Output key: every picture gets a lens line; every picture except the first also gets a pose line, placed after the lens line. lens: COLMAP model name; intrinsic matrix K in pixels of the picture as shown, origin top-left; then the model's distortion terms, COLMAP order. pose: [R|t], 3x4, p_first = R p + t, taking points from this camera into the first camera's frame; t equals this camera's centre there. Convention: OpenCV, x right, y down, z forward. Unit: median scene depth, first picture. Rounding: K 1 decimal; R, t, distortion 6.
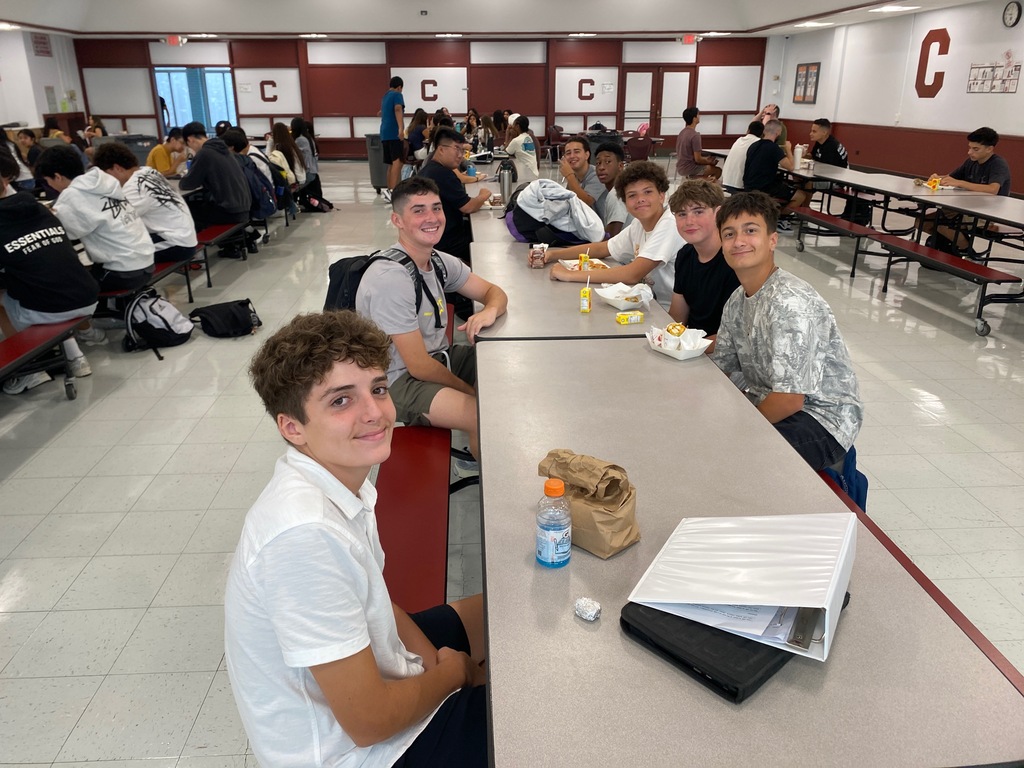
lens RADIAL K [[781.1, 0, 512.7], [0, 781.1, 380.9], [0, 0, 1]] dist [0.015015, 0.002496]
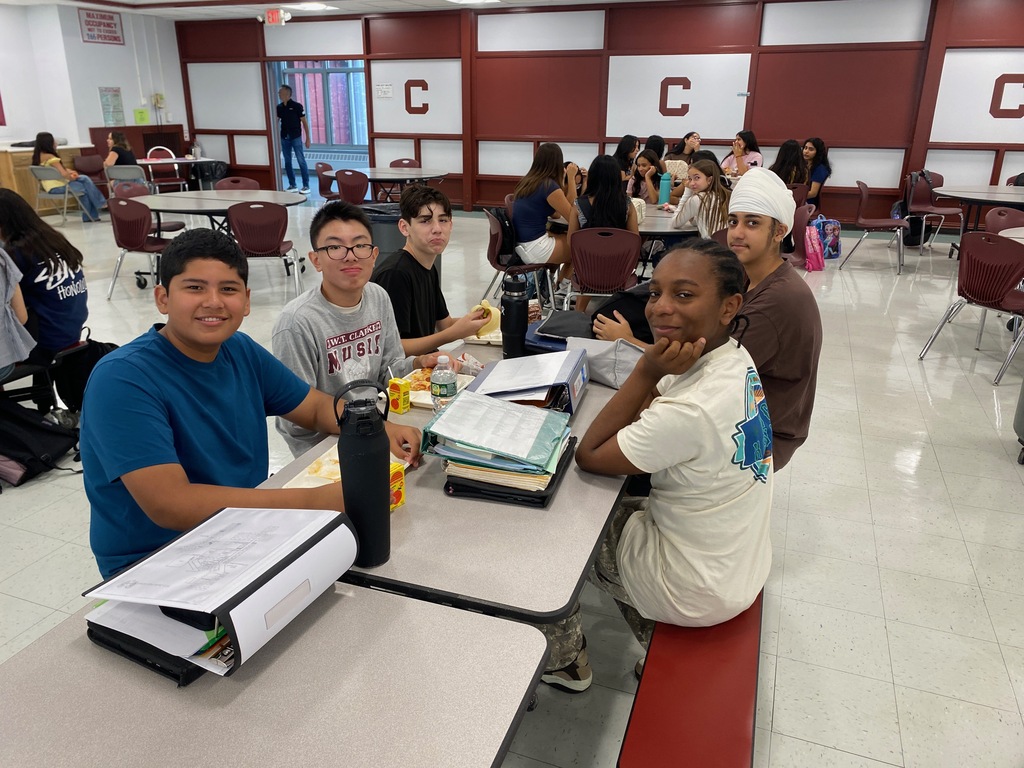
lens RADIAL K [[781.1, 0, 506.3], [0, 781.1, 376.4], [0, 0, 1]] dist [0.015015, 0.002496]
pose [[0.913708, 0.142863, -0.380431, 0.021032], [-0.148306, 0.988826, 0.015137, -0.170543], [0.378342, 0.042589, 0.924686, 0.462897]]
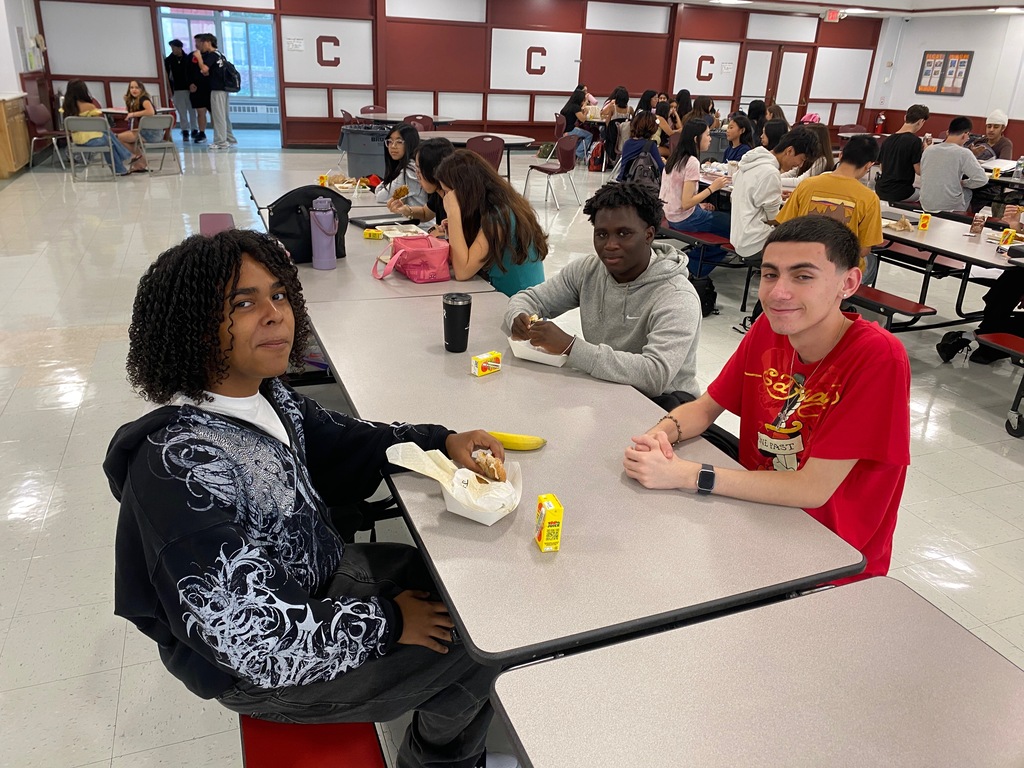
lens RADIAL K [[781.1, 0, 507.7], [0, 781.1, 382.4], [0, 0, 1]] dist [0.015015, 0.002496]
pose [[0.952127, -0.073589, 0.296715, -0.390021], [0.061154, 0.996825, 0.050990, -0.092635], [-0.299525, -0.030404, 0.953604, 0.253523]]
